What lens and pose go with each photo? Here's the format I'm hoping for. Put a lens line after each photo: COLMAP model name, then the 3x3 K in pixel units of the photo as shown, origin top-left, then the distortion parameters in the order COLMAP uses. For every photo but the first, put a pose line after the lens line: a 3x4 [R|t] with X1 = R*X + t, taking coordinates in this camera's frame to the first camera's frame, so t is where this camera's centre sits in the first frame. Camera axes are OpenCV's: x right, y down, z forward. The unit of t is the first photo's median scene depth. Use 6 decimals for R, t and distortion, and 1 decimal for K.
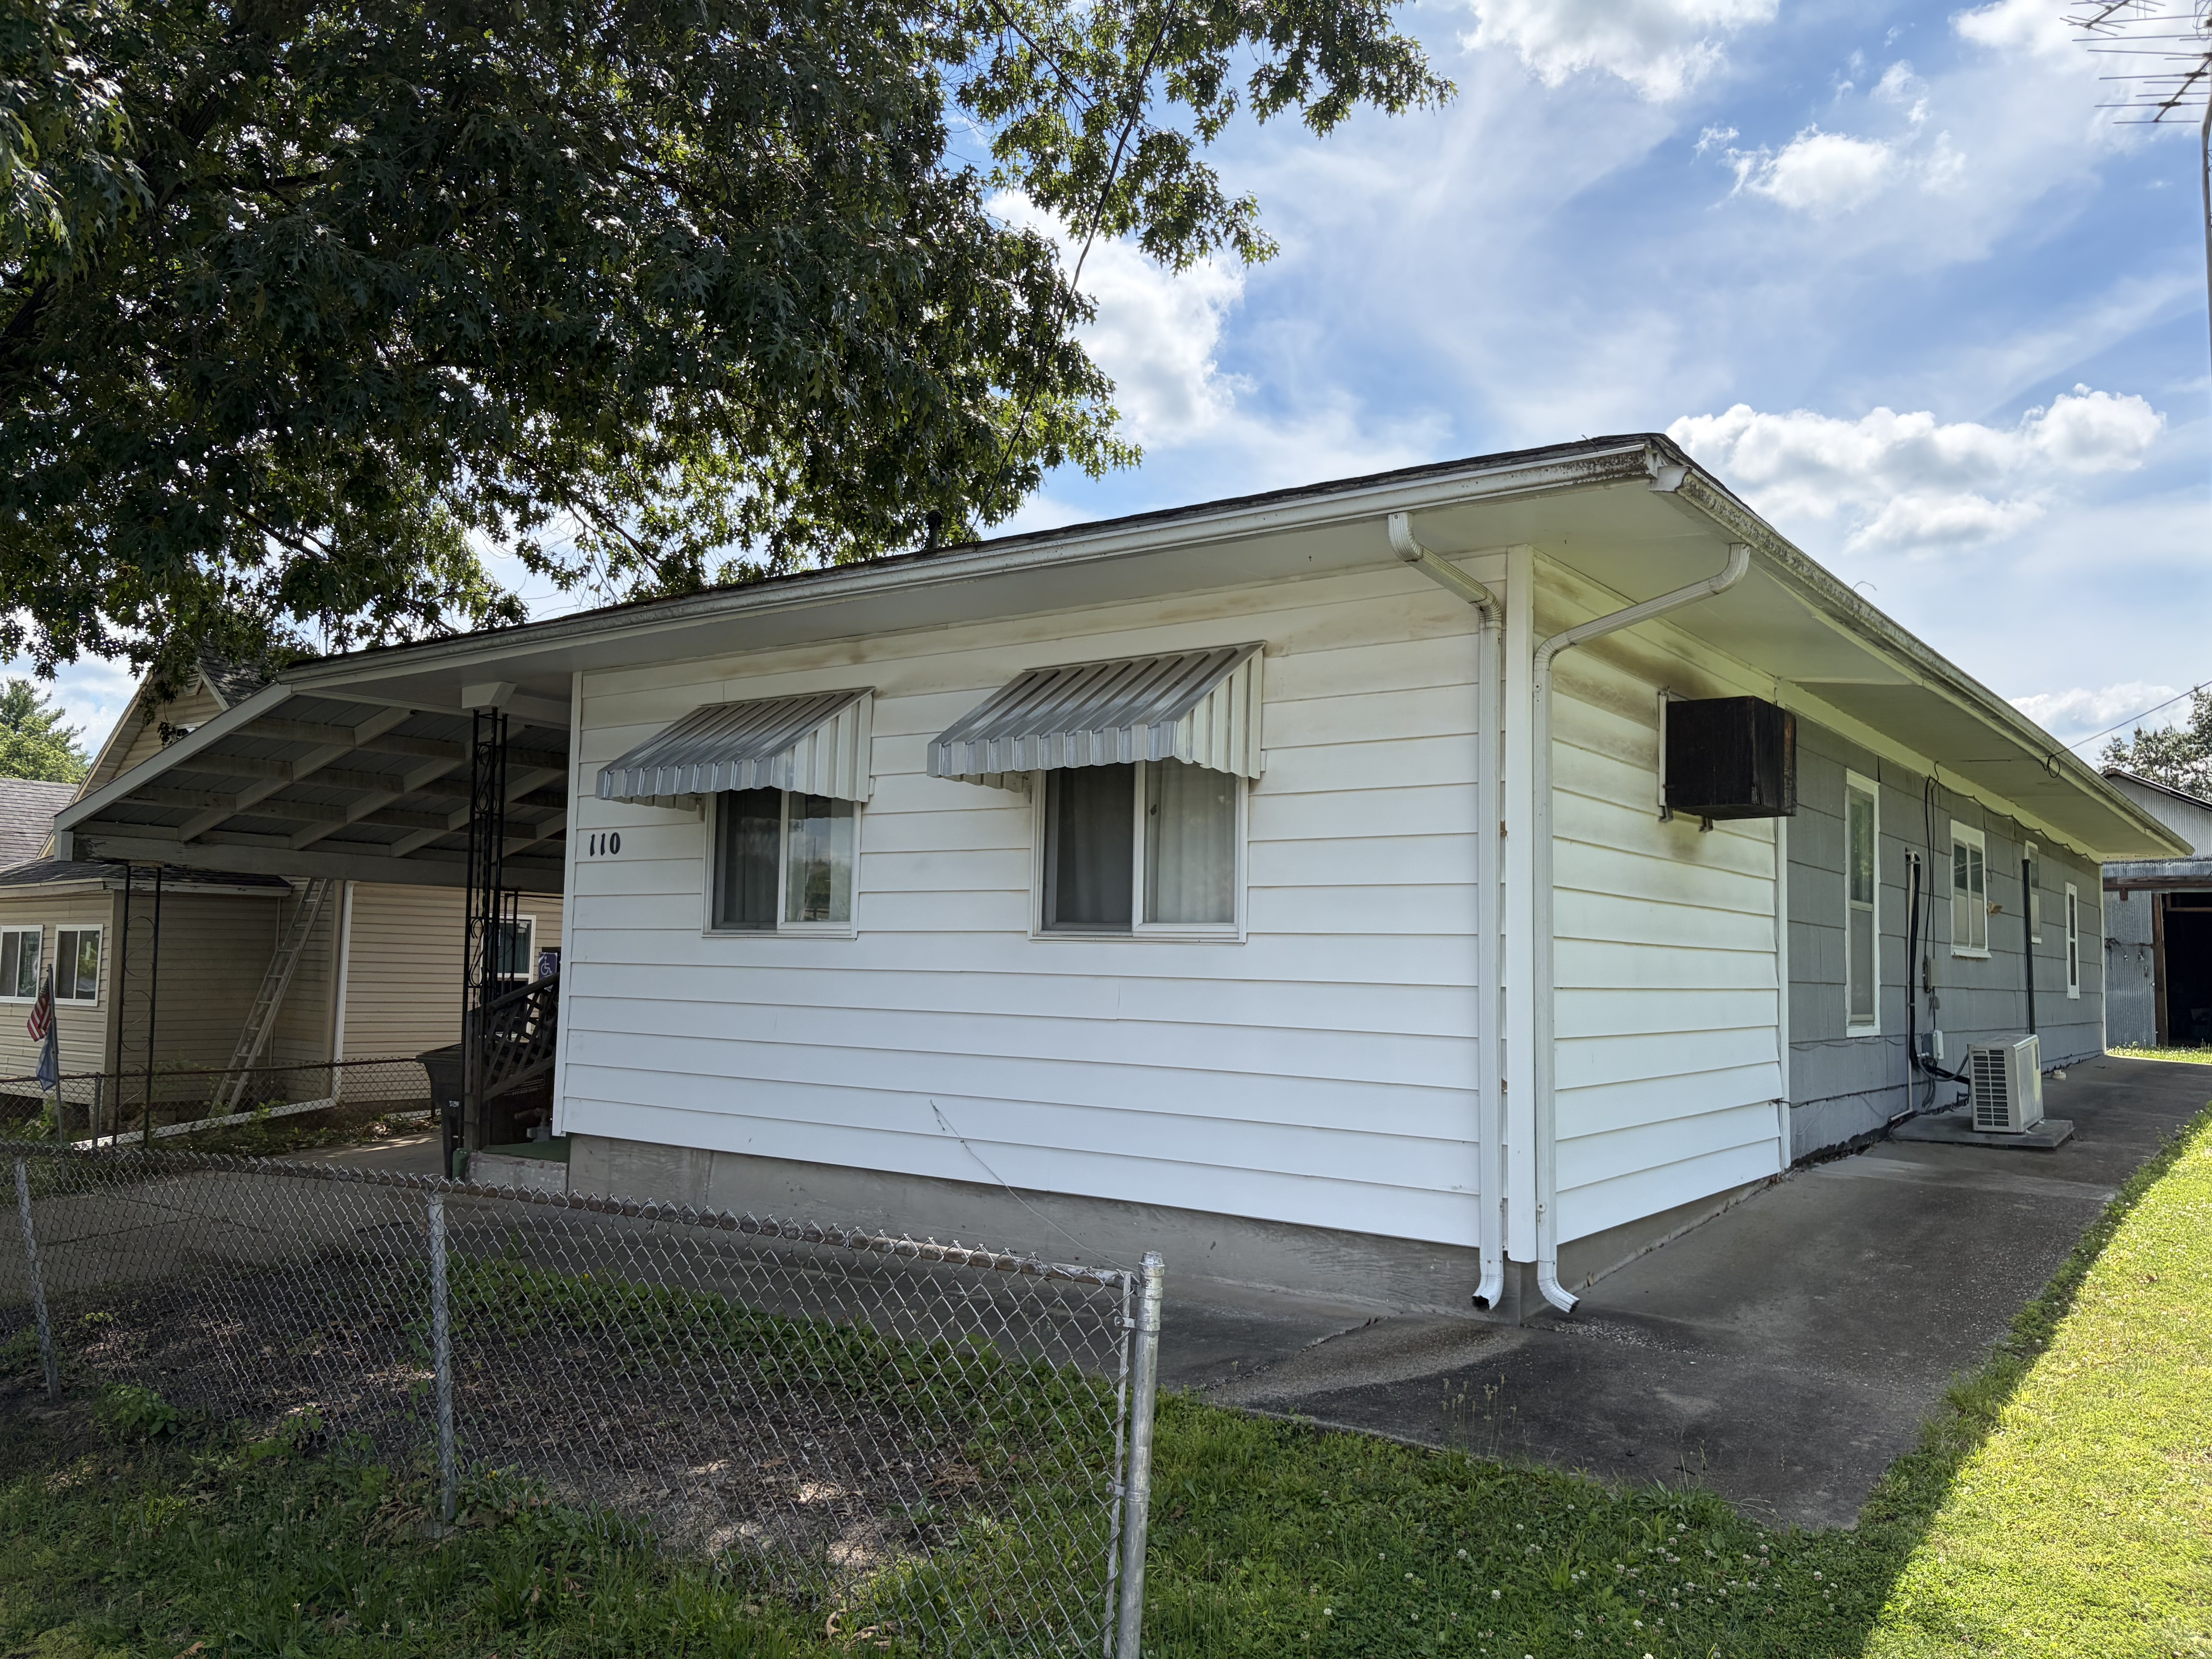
lens RADIAL K [[1691.5, 0, 1067.8], [0, 1691.5, 869.5], [0, 0, 1]] dist [0.037340, -0.013441]
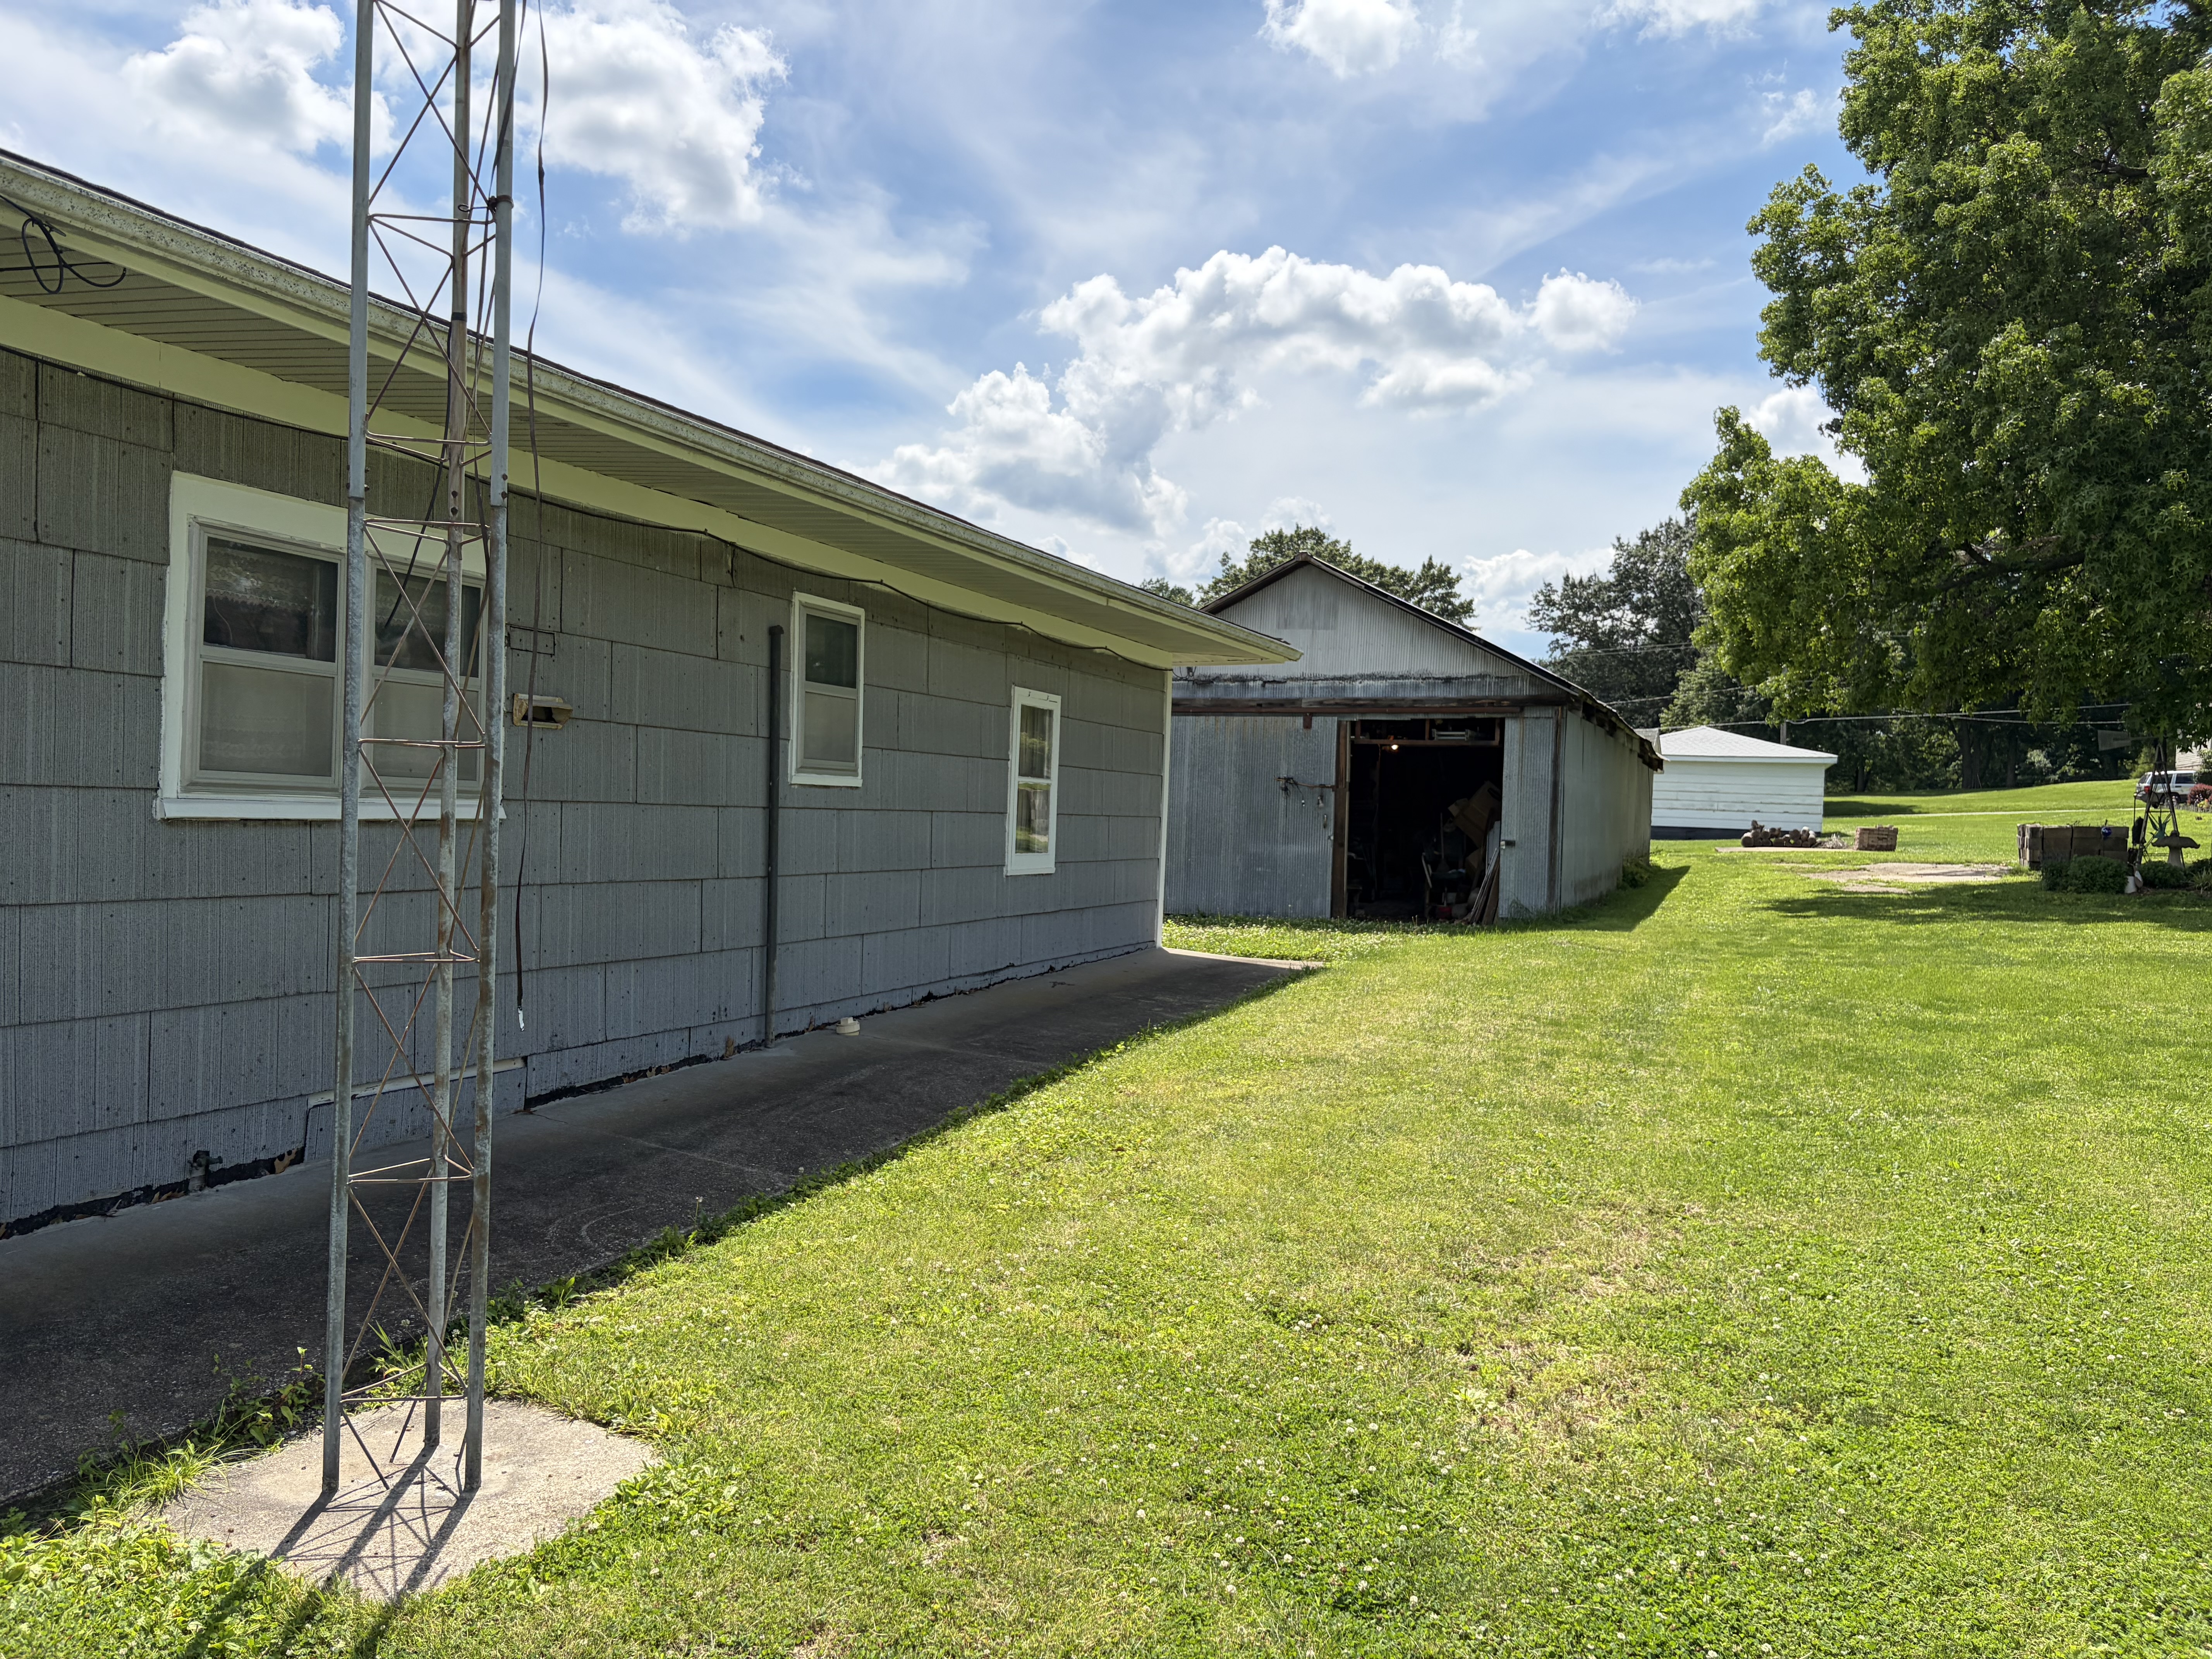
lens RADIAL K [[1682.8, 0, 1046.3], [0, 1682.8, 852.8], [0, 0, 1]] dist [0.007033, 0.007297]
pose [[0.970074, 0.007277, 0.242700, 0.786237], [-0.030751, 0.995184, 0.093076, 0.016889], [-0.240853, -0.097754, 0.965626, 0.720948]]
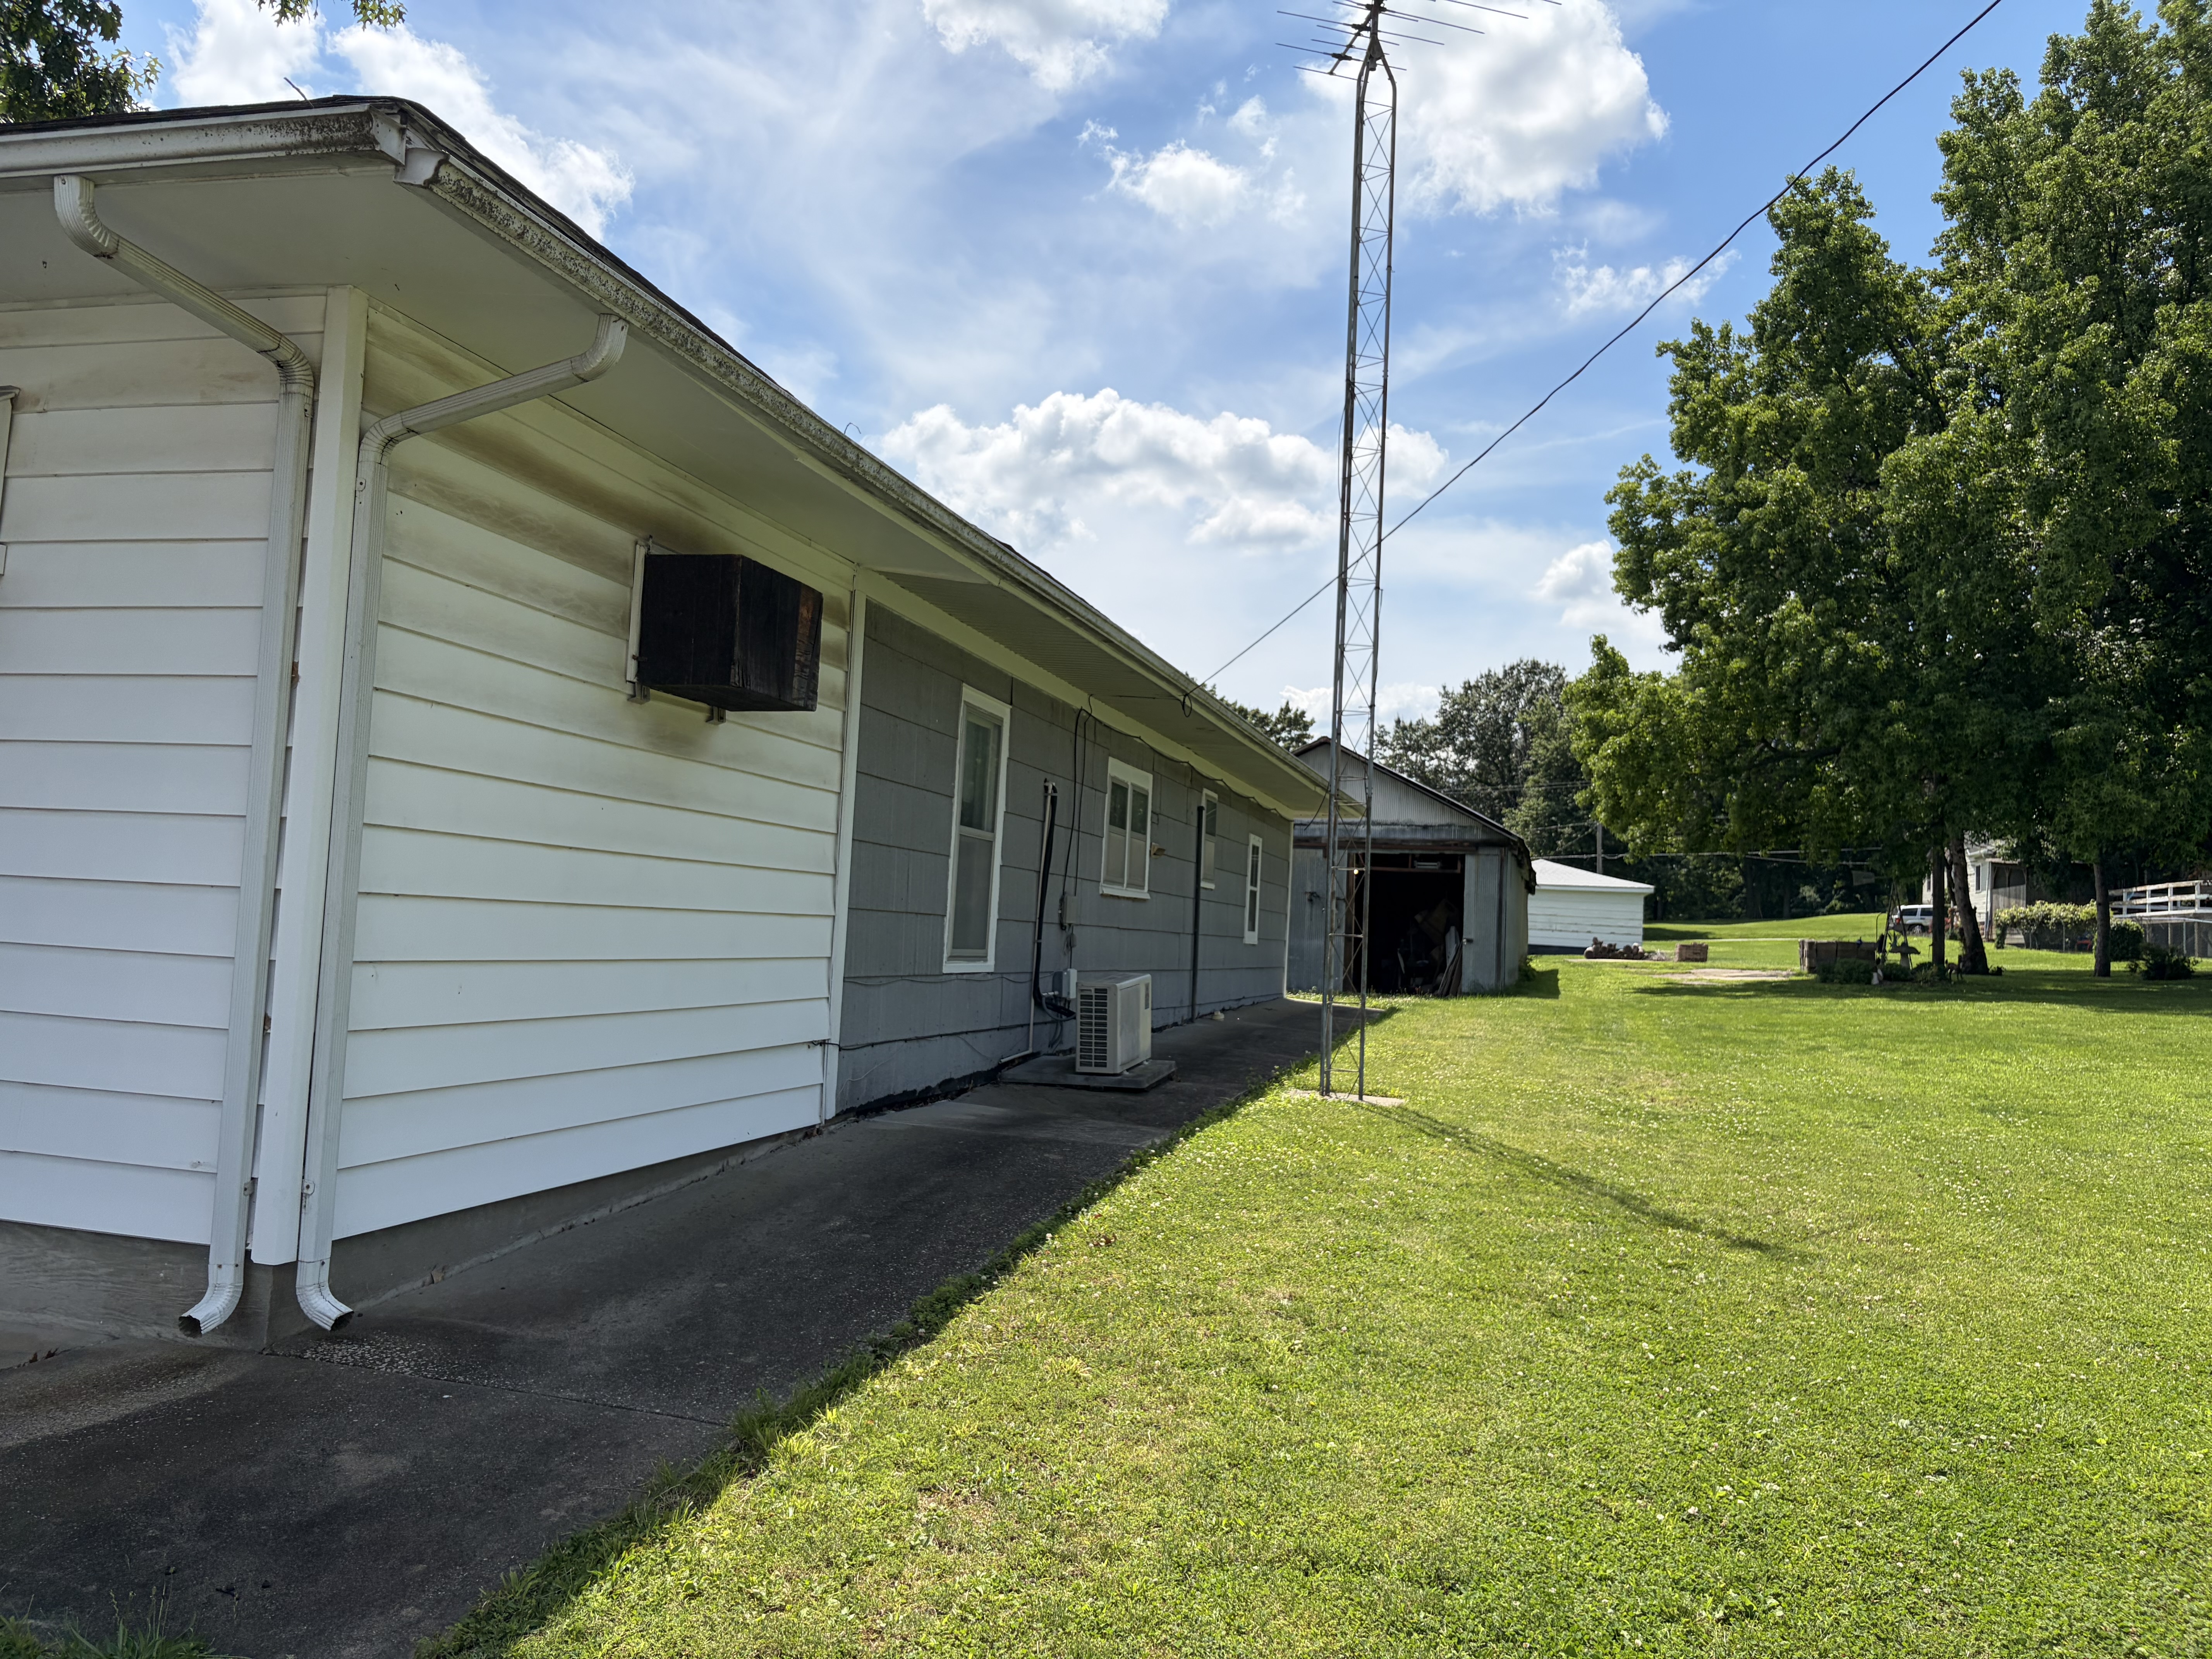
lens RADIAL K [[1691.5, 0, 1067.8], [0, 1691.5, 869.5], [0, 0, 1]] dist [0.037340, -0.013441]
pose [[0.933325, 0.041056, 0.356677, 0.178414], [-0.054013, 0.998190, 0.026438, 0.013439], [-0.354946, -0.043940, 0.933853, 0.112991]]
